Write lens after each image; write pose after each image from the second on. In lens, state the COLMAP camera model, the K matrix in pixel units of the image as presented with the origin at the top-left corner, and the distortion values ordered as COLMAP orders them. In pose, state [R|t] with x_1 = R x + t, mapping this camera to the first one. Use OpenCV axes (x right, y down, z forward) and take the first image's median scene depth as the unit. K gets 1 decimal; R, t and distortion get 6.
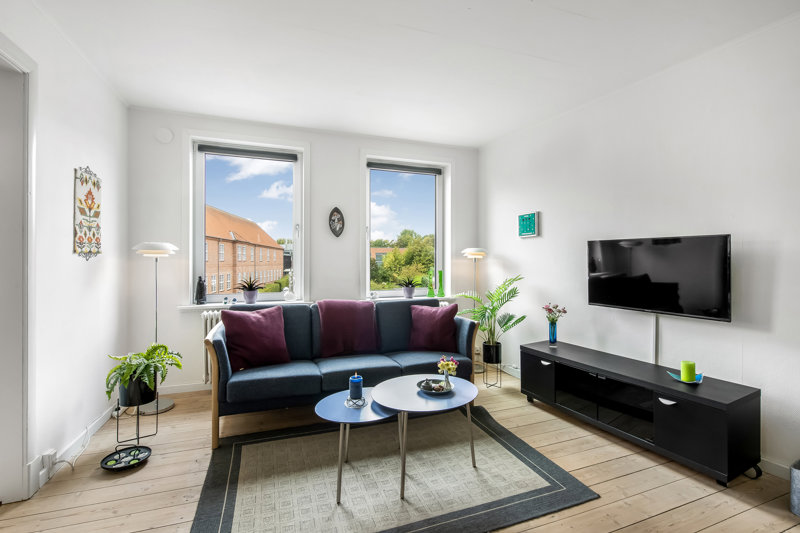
lens RADIAL K [[357.5, 0, 400.0], [0, 357.5, 266.5], [0, 0, 1]] dist [0.001634, 0.000416]
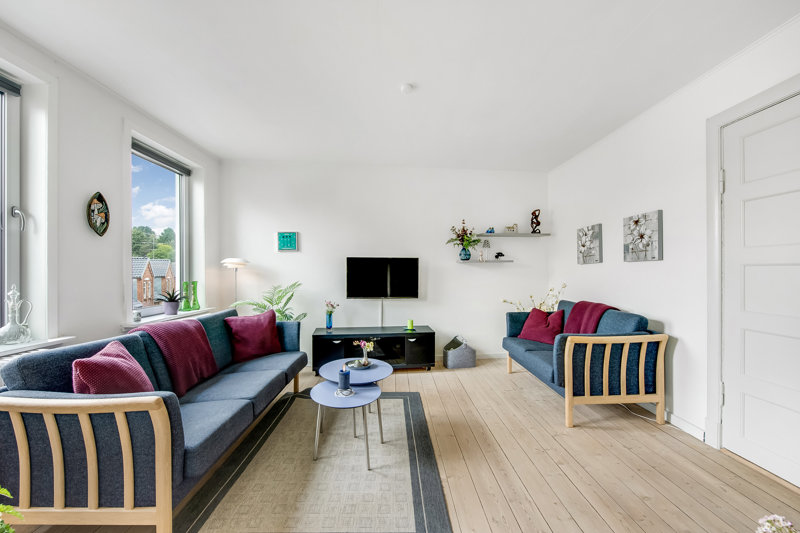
lens RADIAL K [[328.5, 0, 400.0], [0, 328.5, 266.5], [0, 0, 1]] dist [-0.010260, -0.000048]
pose [[0.325109, 0.009279, 0.945631, -0.621351], [0.015540, 0.999764, -0.015153, -0.005909], [-0.945549, 0.019622, 0.324889, 0.273037]]
